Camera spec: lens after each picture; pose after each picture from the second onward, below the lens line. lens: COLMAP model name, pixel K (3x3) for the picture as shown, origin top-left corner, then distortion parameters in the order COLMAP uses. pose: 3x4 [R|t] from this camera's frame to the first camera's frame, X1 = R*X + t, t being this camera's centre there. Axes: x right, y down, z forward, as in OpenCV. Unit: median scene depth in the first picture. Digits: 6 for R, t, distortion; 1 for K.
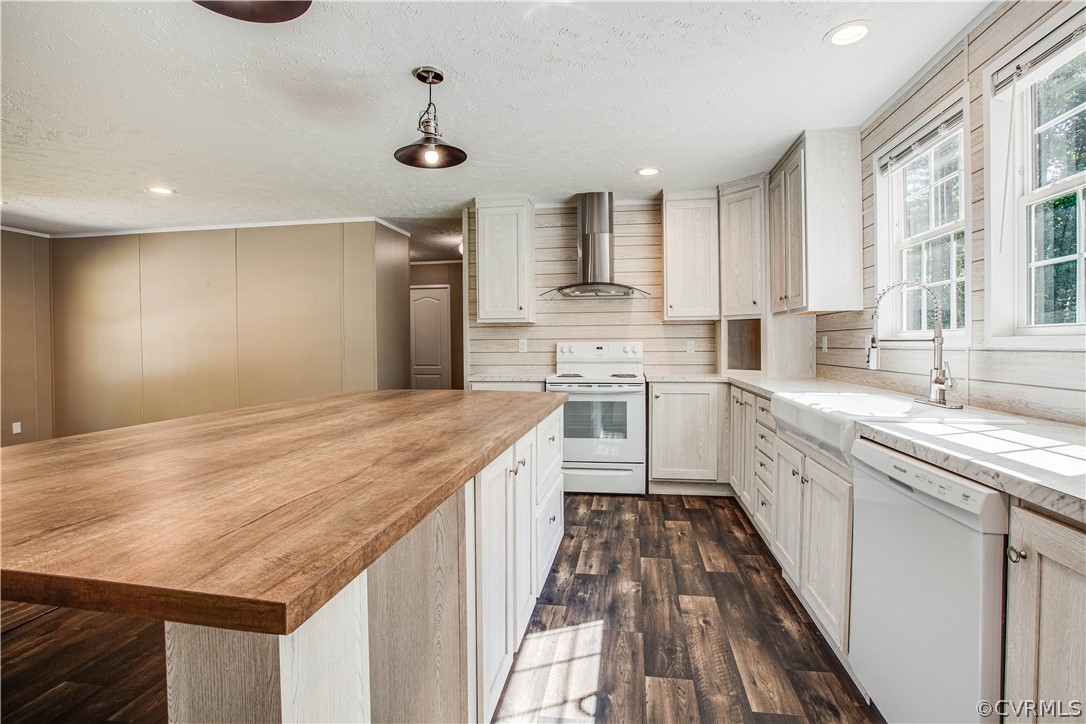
lens RADIAL K [[509.3, 0, 552.3], [0, 509.3, 356.2], [0, 0, 1]] dist [-0.055439, 0.017346]
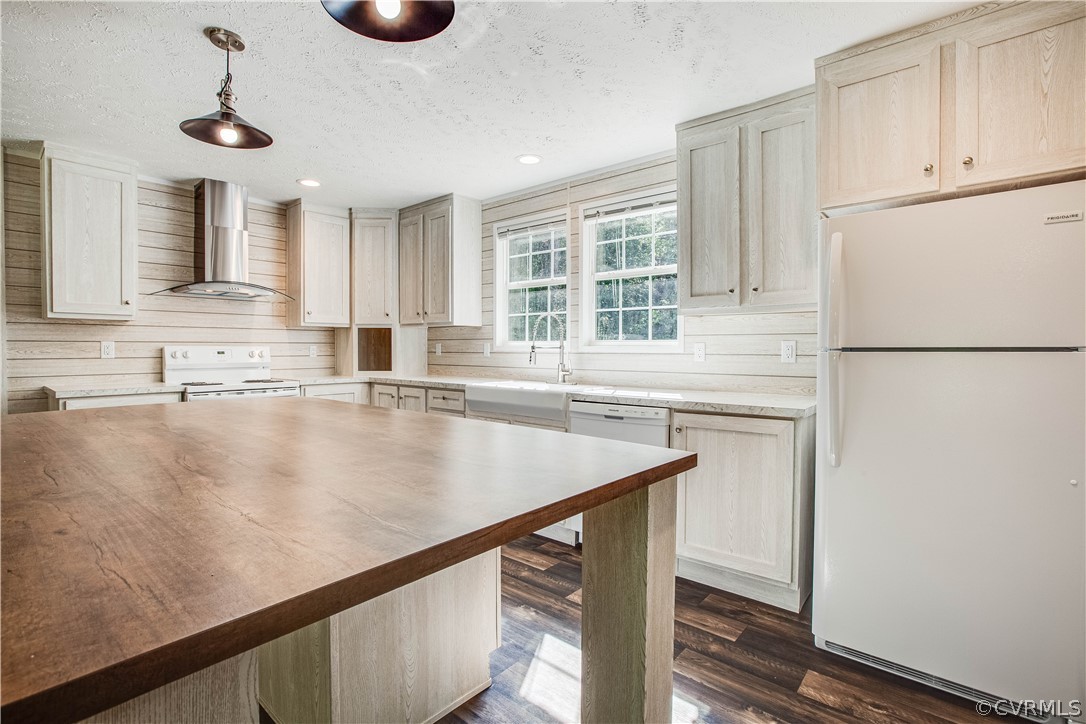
lens RADIAL K [[508.6, 0, 553.4], [0, 508.6, 362.6], [0, 0, 1]] dist [-0.094094, 0.060462]
pose [[0.523323, -0.017316, 0.851959, -0.539034], [0.014268, 0.999831, 0.011557, 0.000183], [-0.852015, 0.006107, 0.523481, 0.044069]]
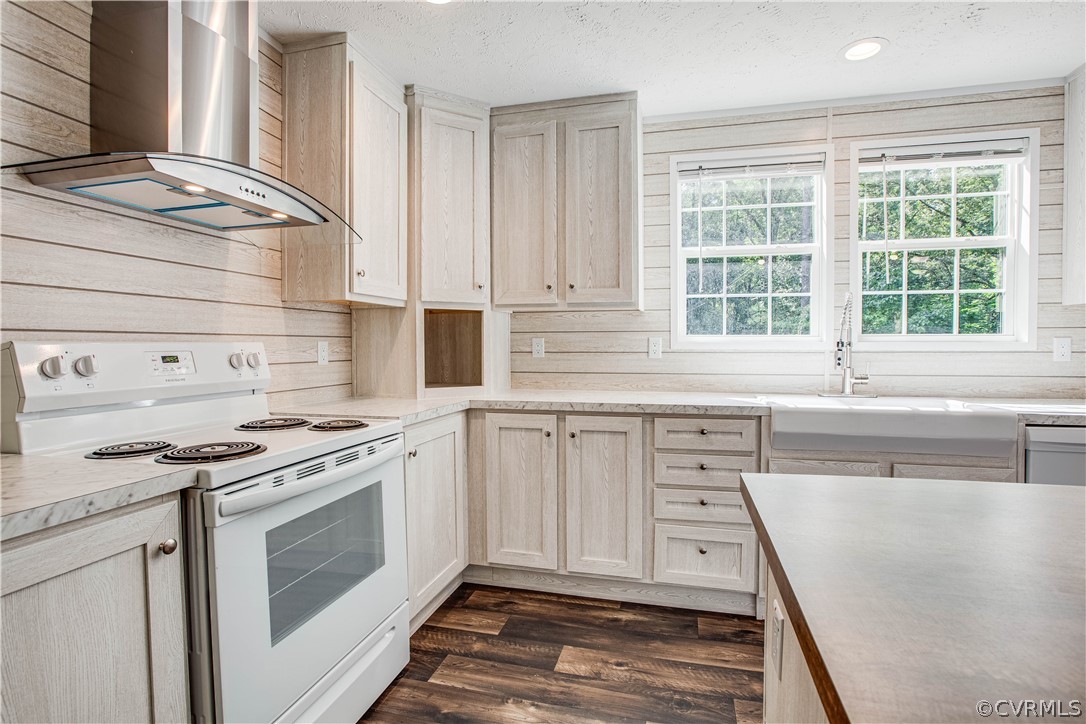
lens RADIAL K [[509.3, 0, 552.3], [0, 509.3, 356.2], [0, 0, 1]] dist [-0.055439, 0.017346]
pose [[0.098193, -0.017060, 0.995021, -0.355849], [0.023877, 0.999606, 0.014782, -0.025942], [-0.994881, 0.022307, 0.098561, 1.083330]]
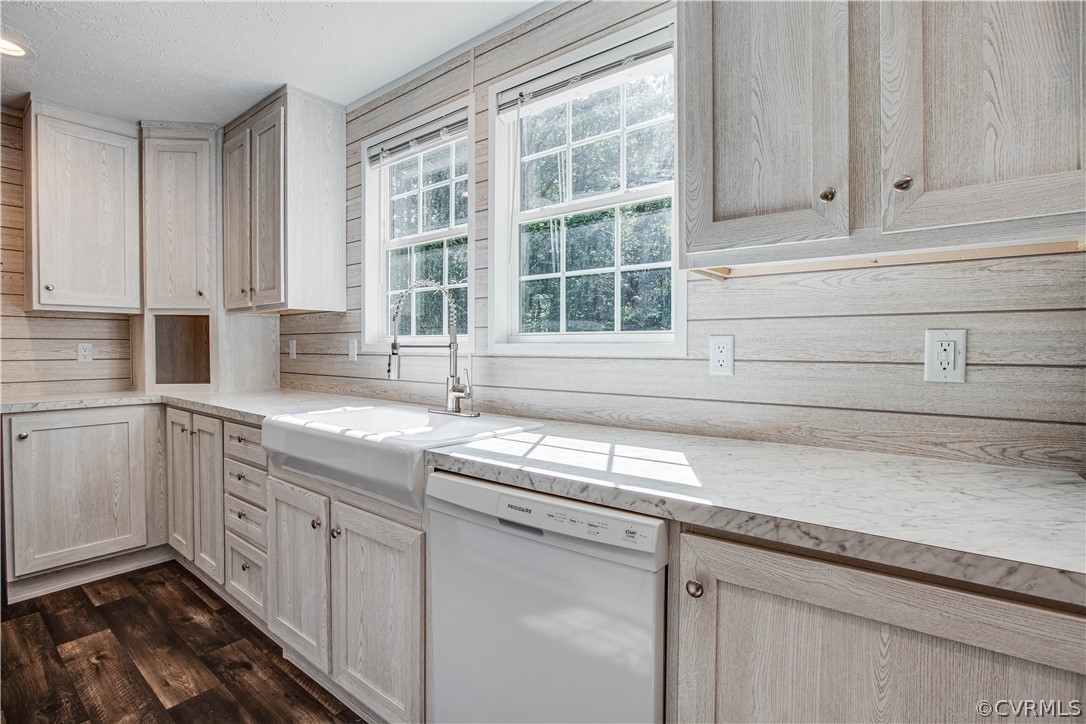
lens RADIAL K [[509.3, 0, 552.3], [0, 509.3, 356.2], [0, 0, 1]] dist [-0.055439, 0.017346]
pose [[0.480037, -0.009500, 0.877197, 0.004653], [0.015575, 0.999876, 0.002306, -0.008446], [-0.877110, 0.012555, 0.480125, 0.242791]]
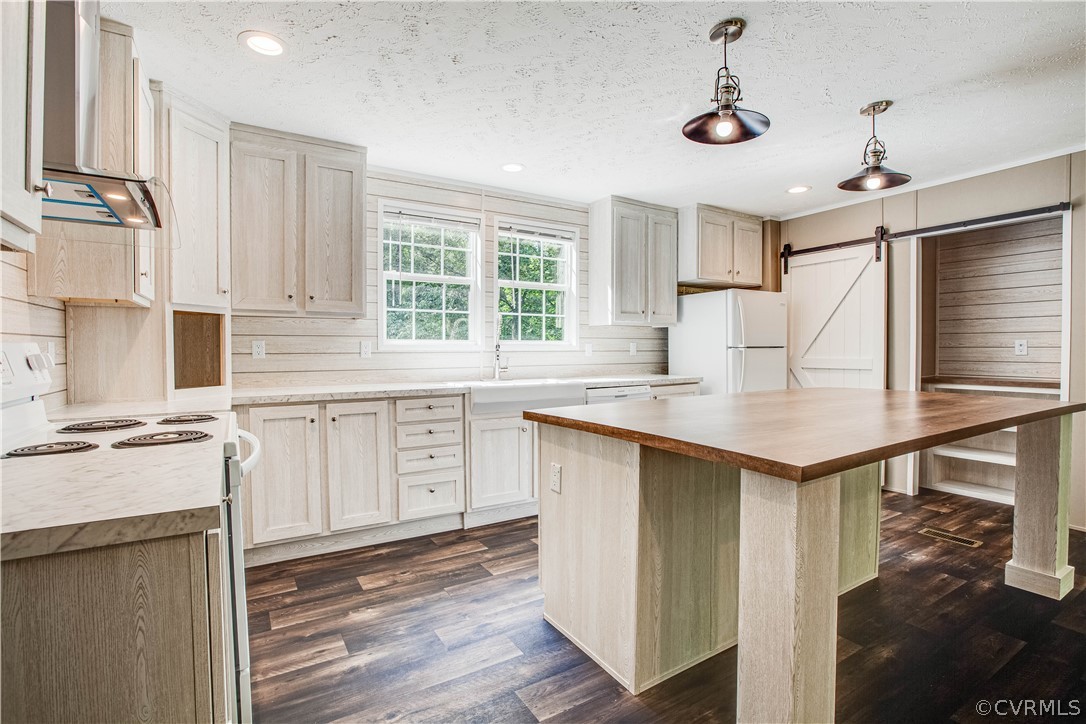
lens RADIAL K [[516.4, 0, 538.1], [0, 516.4, 359.8], [0, 0, 1]] dist [-0.074616, 0.031667]
pose [[-0.647313, -0.011131, 0.762143, -0.567628], [0.021592, 0.999224, 0.032933, -0.029342], [-0.761918, 0.037774, -0.646571, 1.459098]]
